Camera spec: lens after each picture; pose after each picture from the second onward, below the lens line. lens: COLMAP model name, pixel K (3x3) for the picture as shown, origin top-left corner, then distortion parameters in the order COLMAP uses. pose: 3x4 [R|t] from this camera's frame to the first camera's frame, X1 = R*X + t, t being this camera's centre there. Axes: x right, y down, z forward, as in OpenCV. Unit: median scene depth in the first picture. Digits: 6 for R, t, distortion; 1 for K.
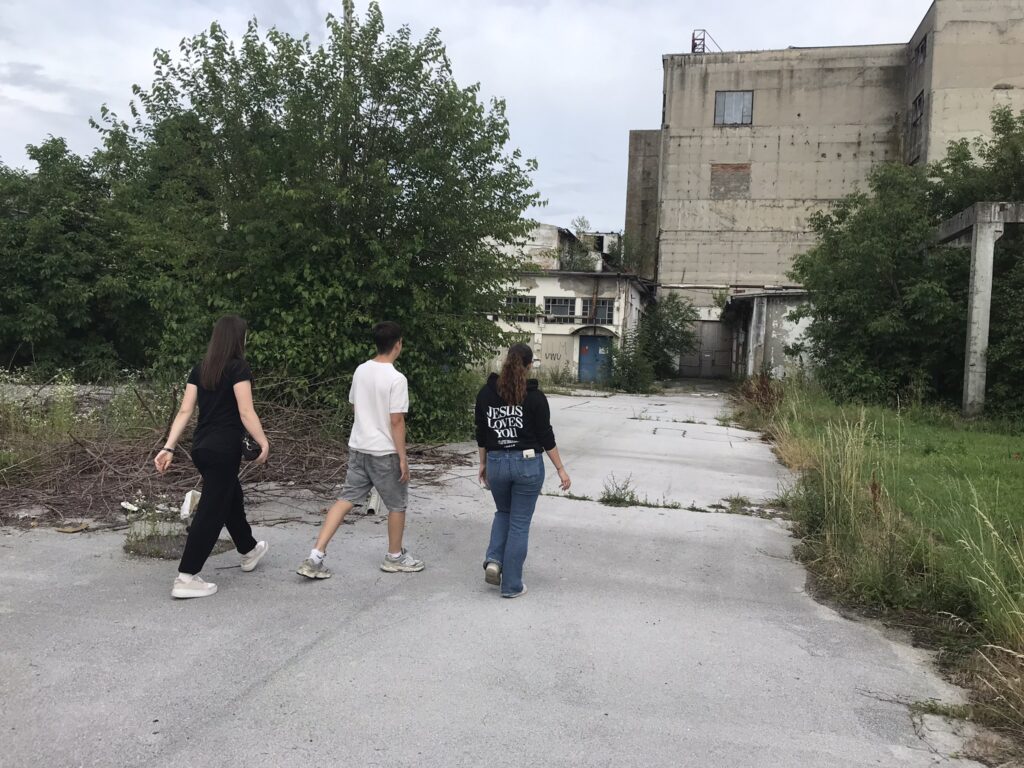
lens RADIAL K [[811.4, 0, 512.0], [0, 811.4, 384.0], [0, 0, 1]] dist [0.022531, -0.009597]
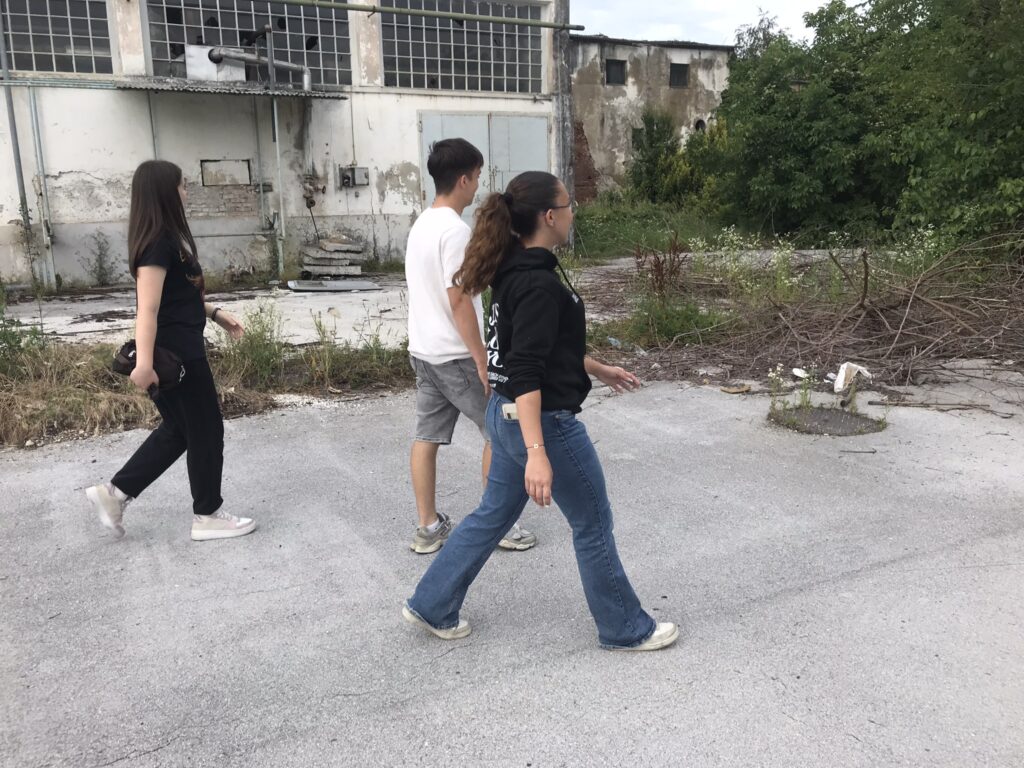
lens RADIAL K [[811.4, 0, 512.0], [0, 811.4, 384.0], [0, 0, 1]] dist [0.022531, -0.009597]
pose [[0.635847, 0.102233, -0.765014, 0.068039], [0.026919, 0.987648, 0.154359, 0.001020], [0.771345, -0.118742, 0.625241, 0.109721]]
